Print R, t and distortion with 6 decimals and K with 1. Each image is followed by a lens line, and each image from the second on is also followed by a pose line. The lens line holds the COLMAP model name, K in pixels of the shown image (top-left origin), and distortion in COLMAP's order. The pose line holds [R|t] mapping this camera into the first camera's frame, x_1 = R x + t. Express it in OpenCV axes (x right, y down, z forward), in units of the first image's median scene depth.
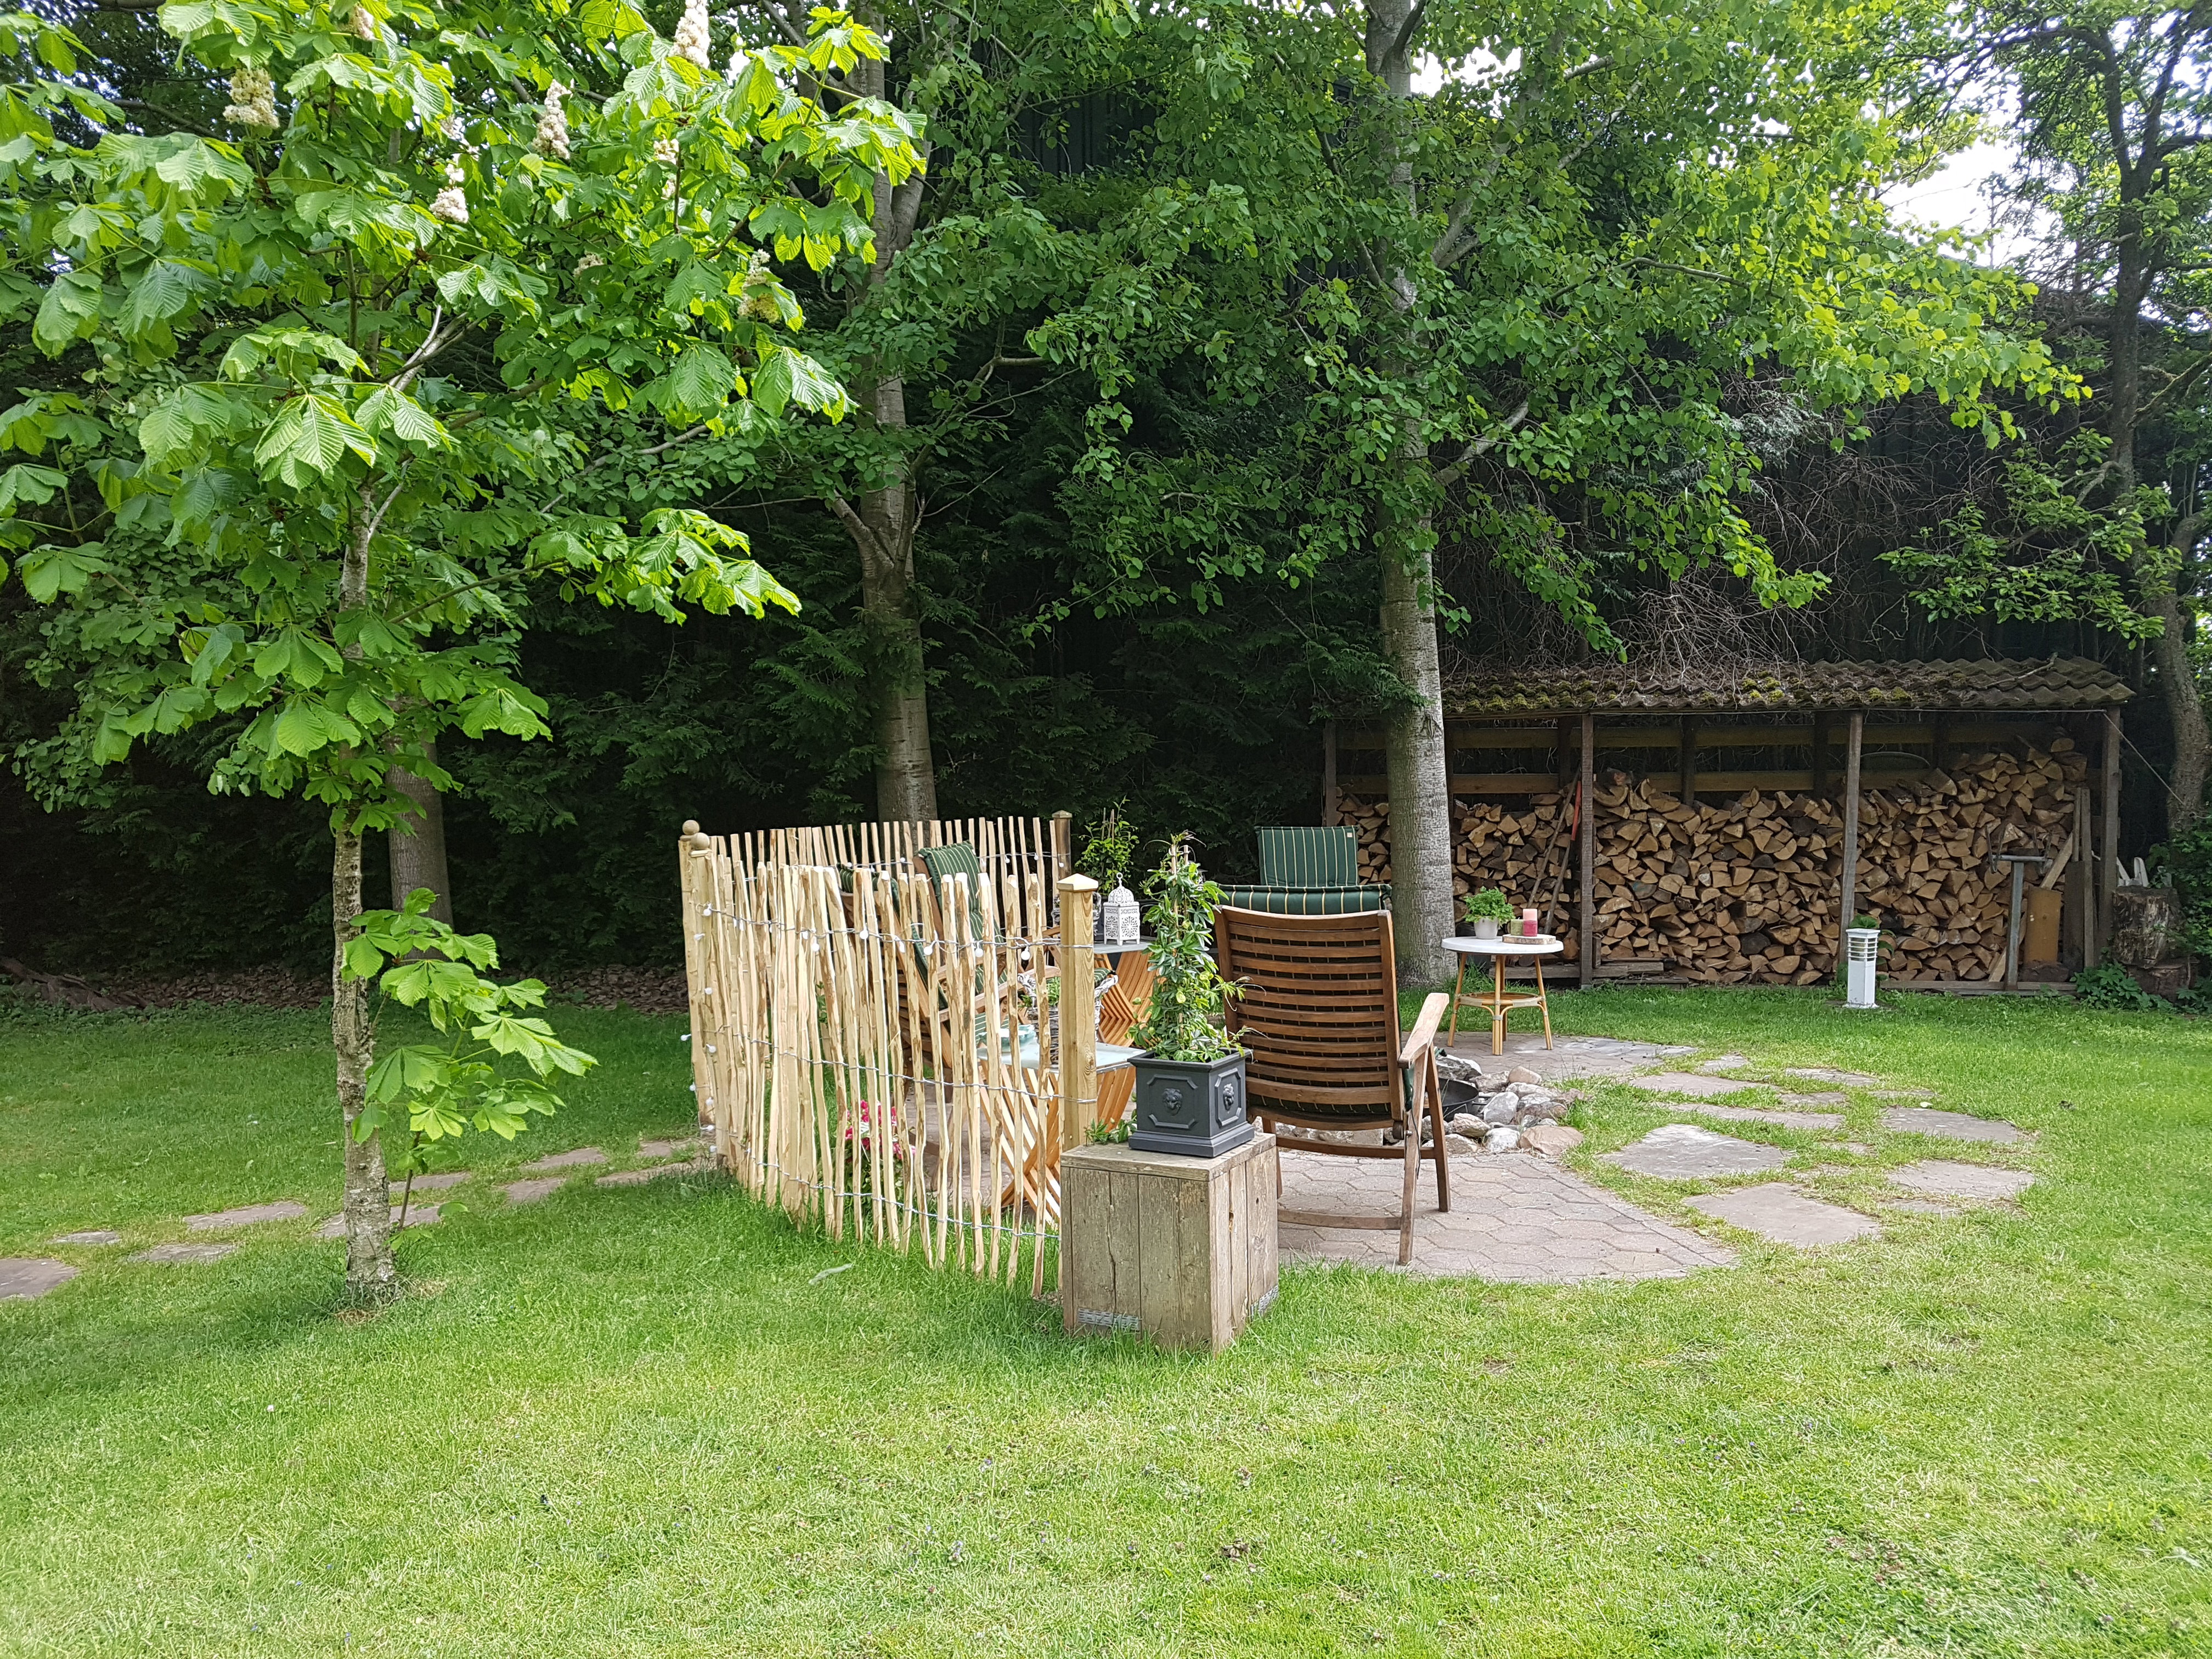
lens RADIAL K [[1675.3, 0, 1106.0], [0, 1675.3, 829.5], [0, 0, 1]] dist [-0.000508, -0.000866]
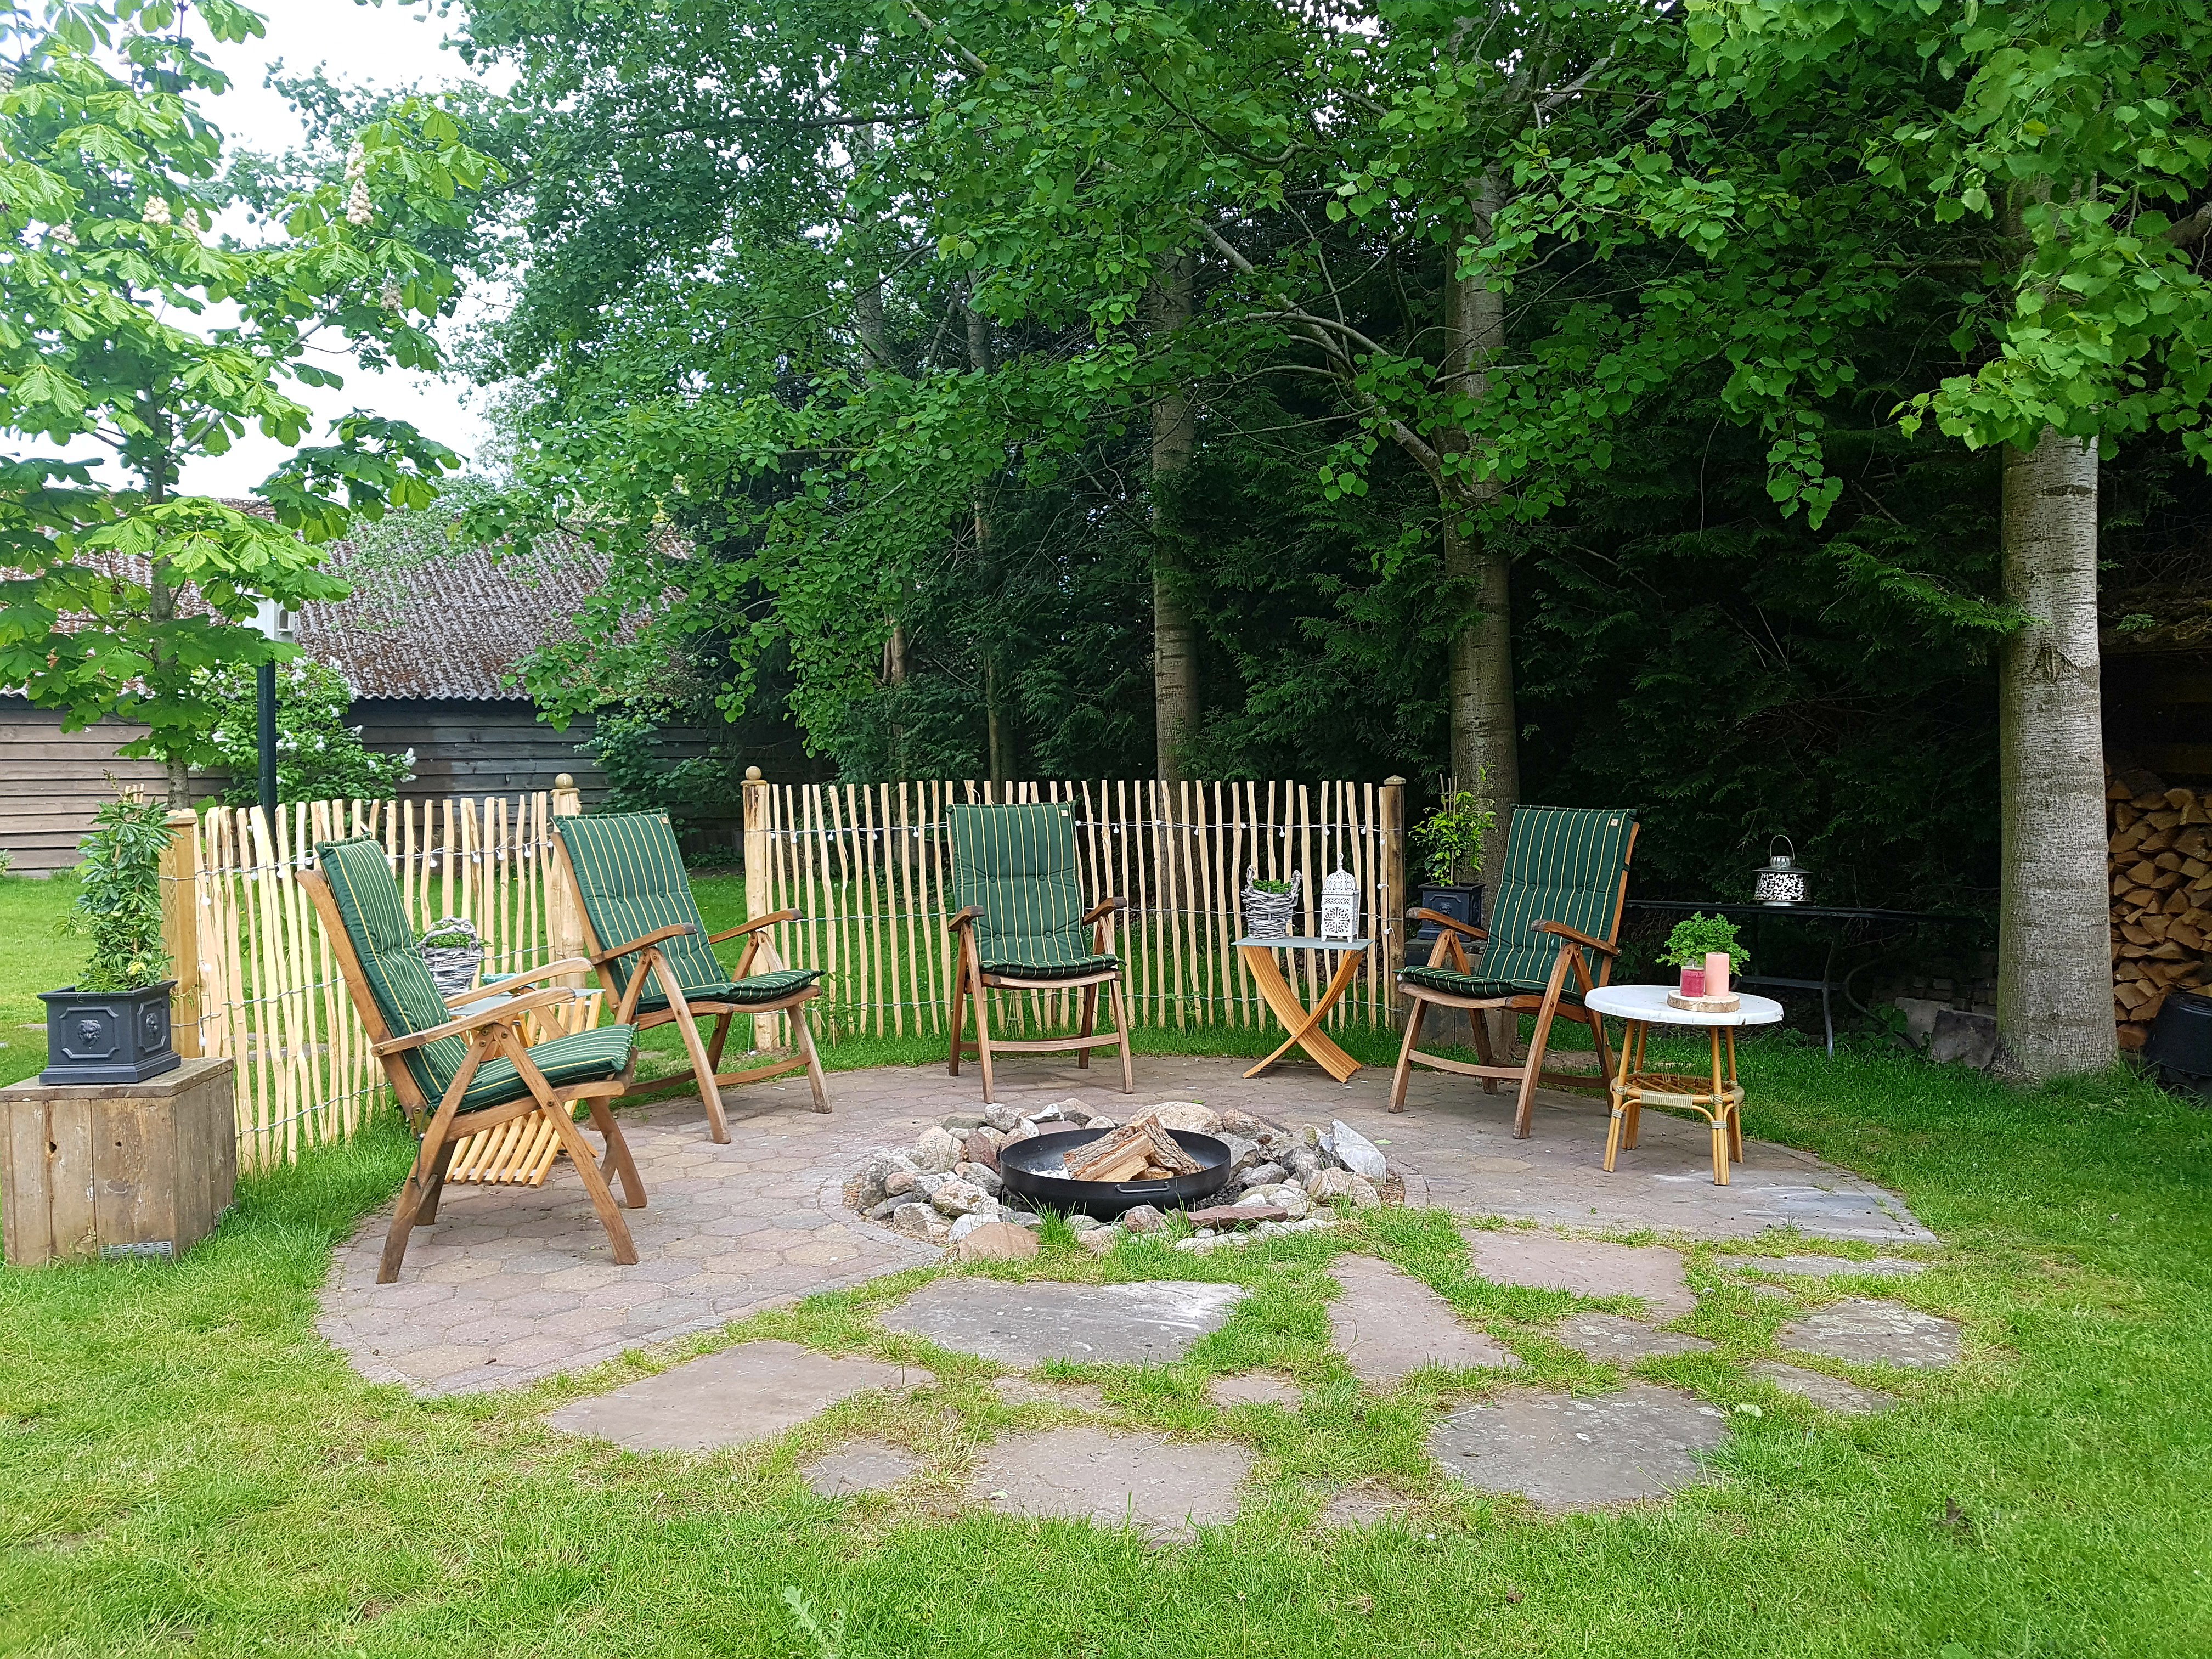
lens RADIAL K [[1642.6, 0, 1067.6], [0, 1642.6, 829.6], [0, 0, 1]] dist [-0.011752, -0.001883]
pose [[0.592020, 0.060350, -0.803660, 0.676831], [-0.037760, 0.998174, 0.047141, -0.022735], [0.805038, 0.002437, 0.593218, 0.485453]]
